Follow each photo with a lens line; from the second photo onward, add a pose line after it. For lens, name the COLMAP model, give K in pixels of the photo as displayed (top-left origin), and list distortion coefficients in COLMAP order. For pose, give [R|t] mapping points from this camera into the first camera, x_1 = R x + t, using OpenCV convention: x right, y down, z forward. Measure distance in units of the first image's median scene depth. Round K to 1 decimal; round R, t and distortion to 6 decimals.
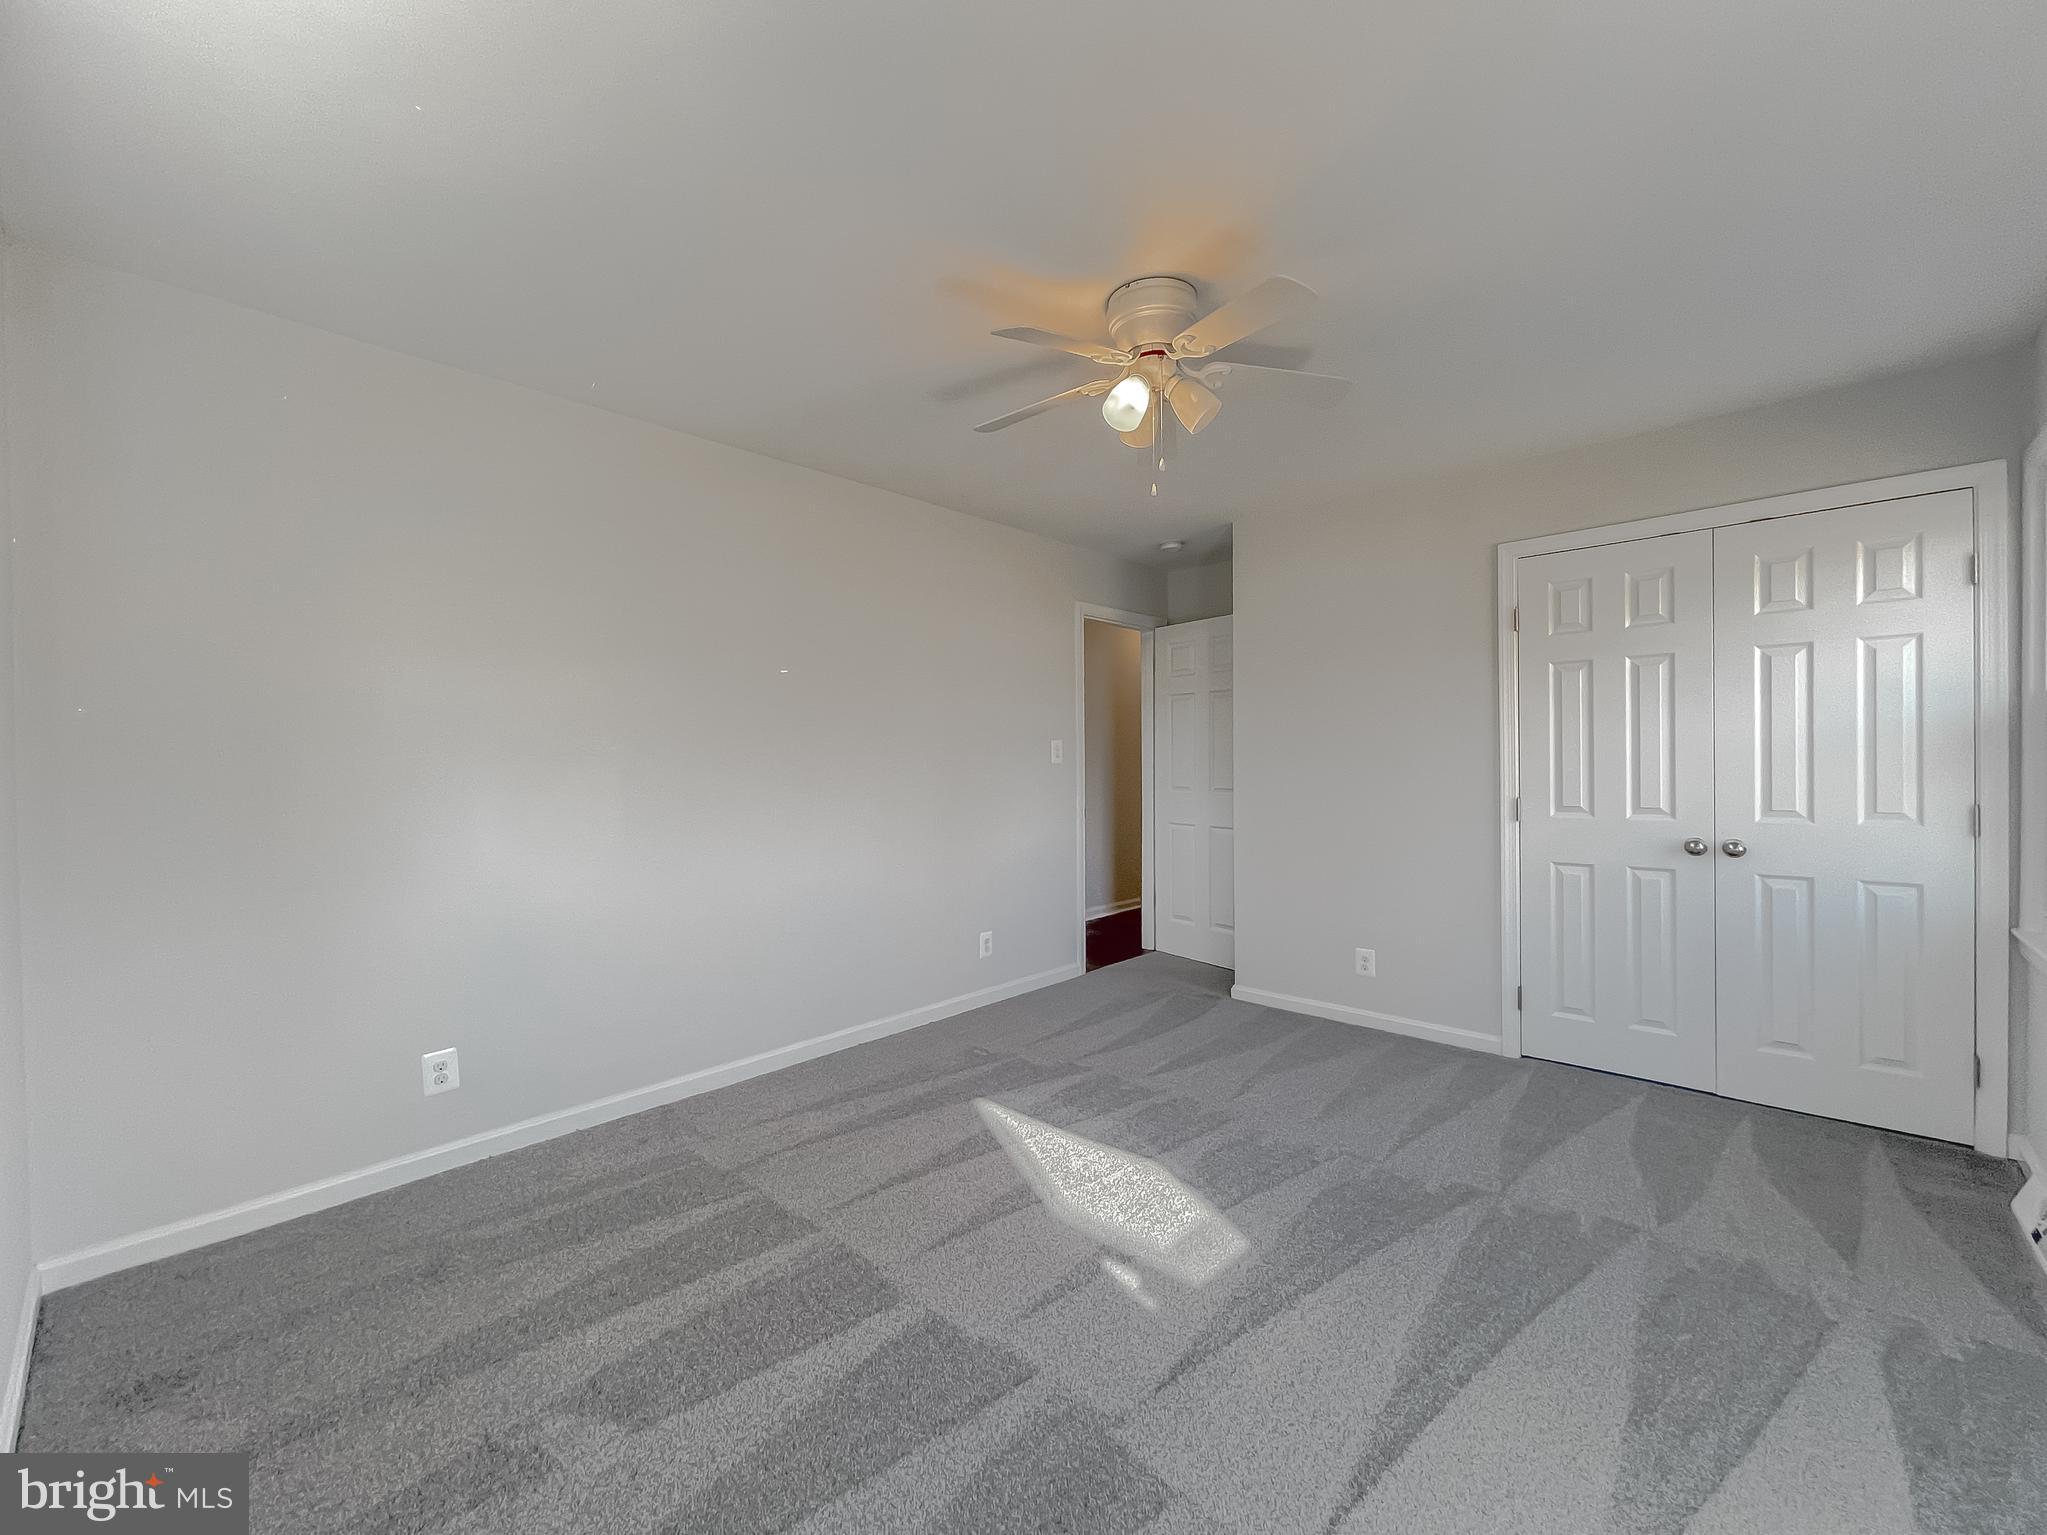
lens RADIAL K [[847.2, 0, 1017.7], [0, 847.2, 766.8], [0, 0, 1]] dist [-0.001534, 0.000138]
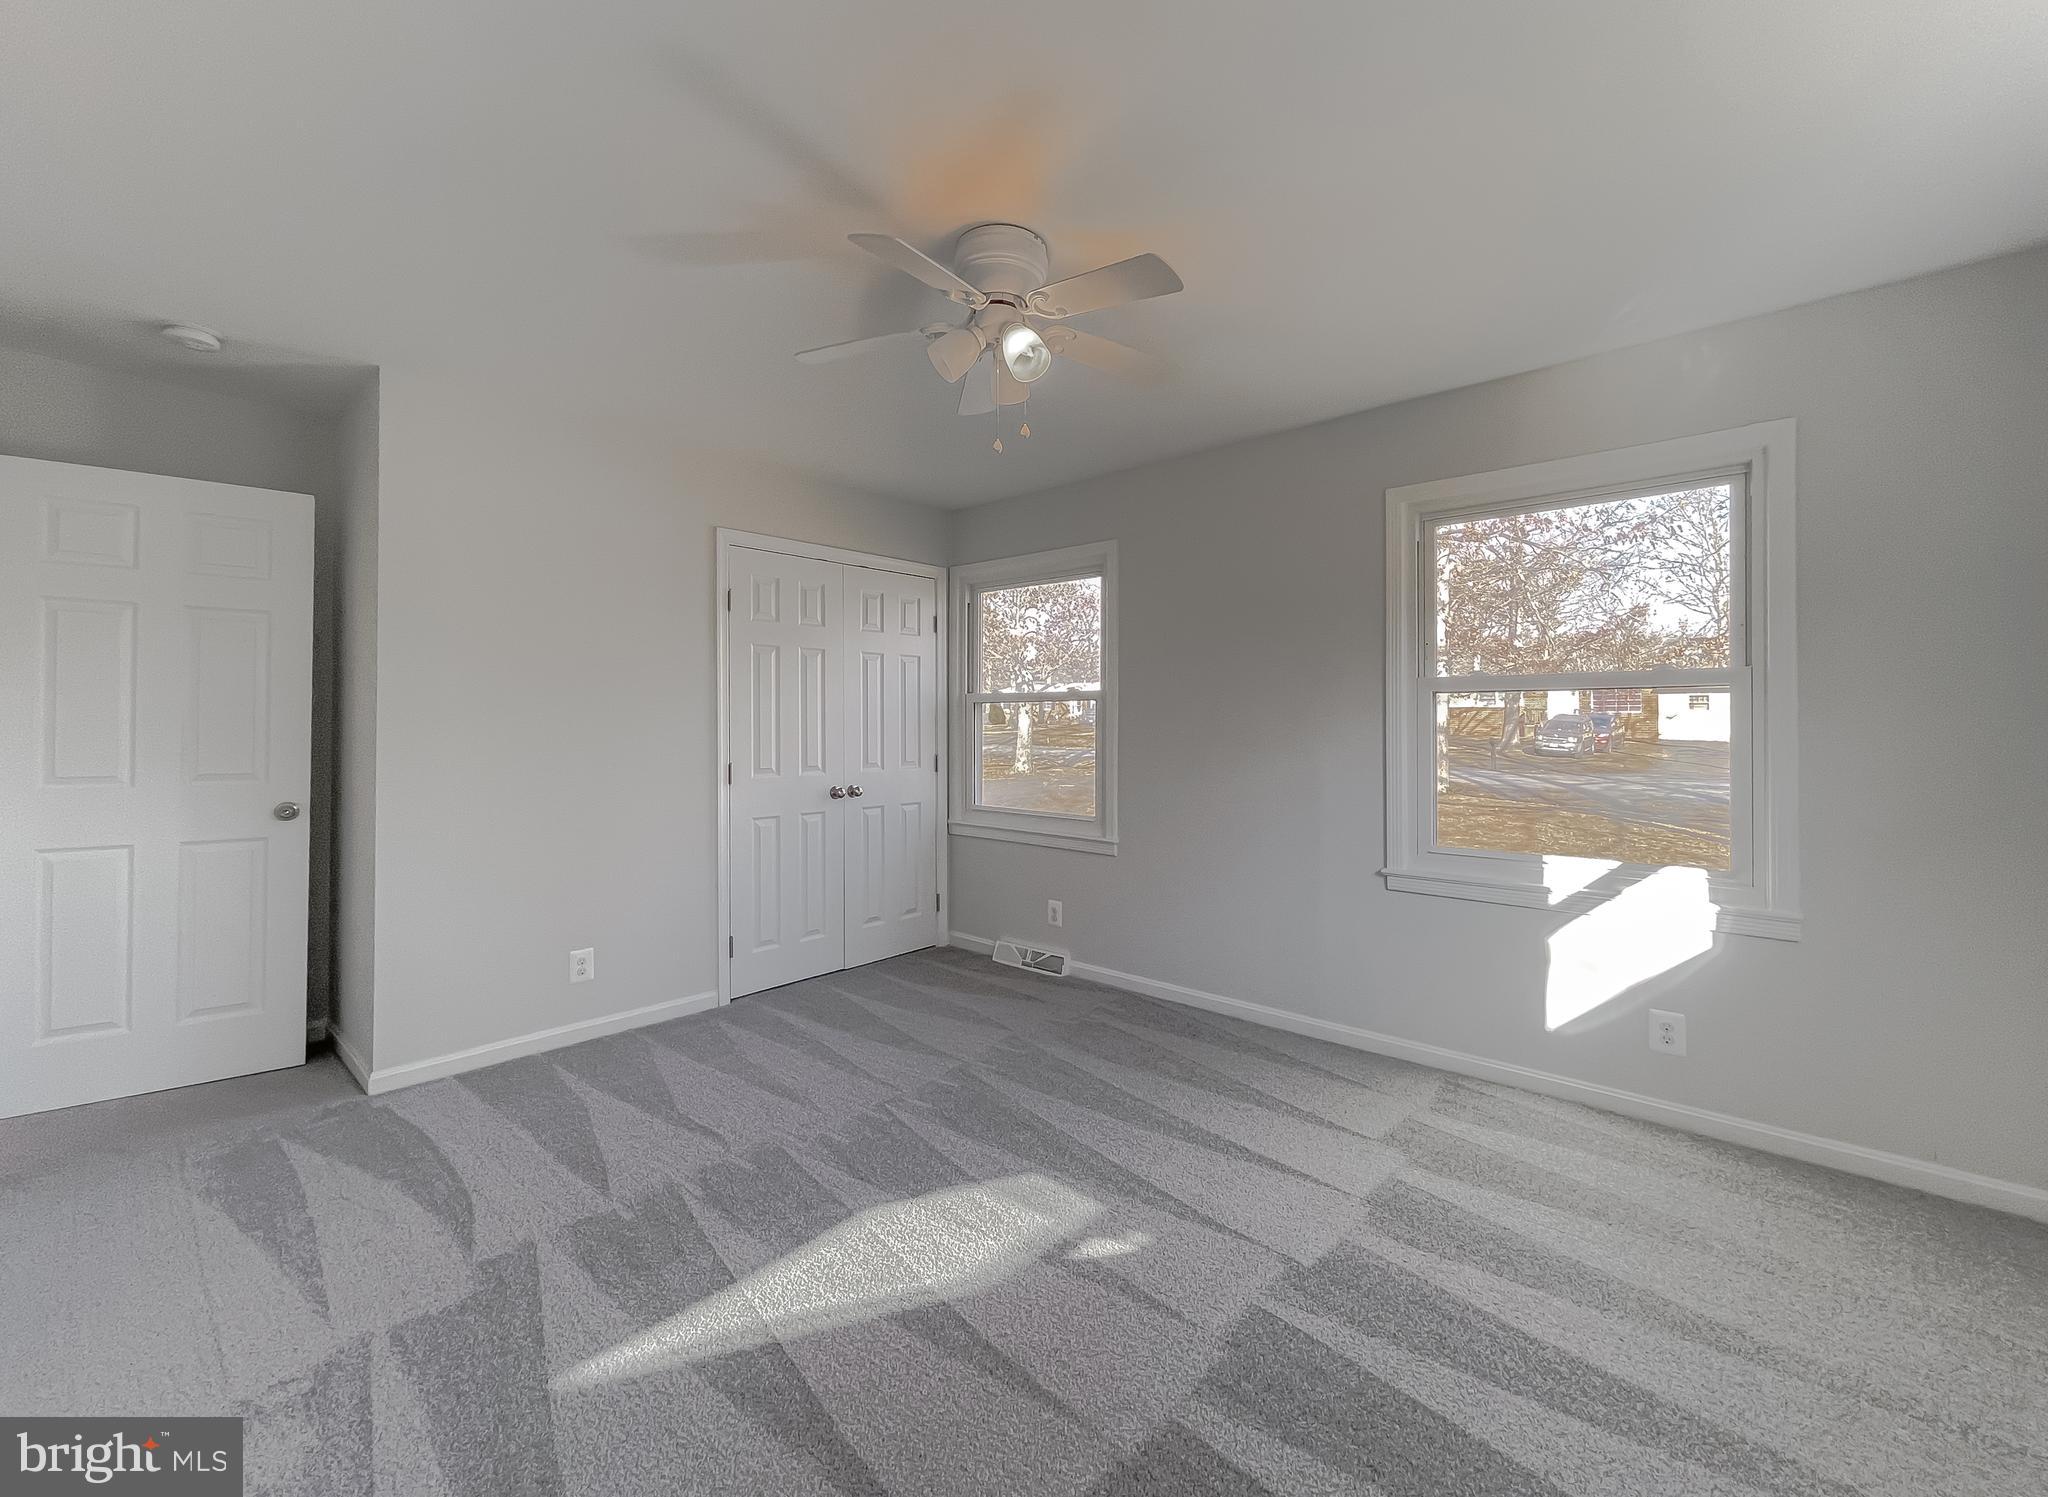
lens RADIAL K [[854.8, 0, 1022.0], [0, 854.8, 714.0], [0, 0, 1]] dist [-0.000051, -0.000006]
pose [[-0.024196, 0.021683, 0.999472, -0.586445], [0.004514, 0.999757, -0.021580, -0.000472], [-0.999697, 0.003989, -0.024288, 0.735056]]
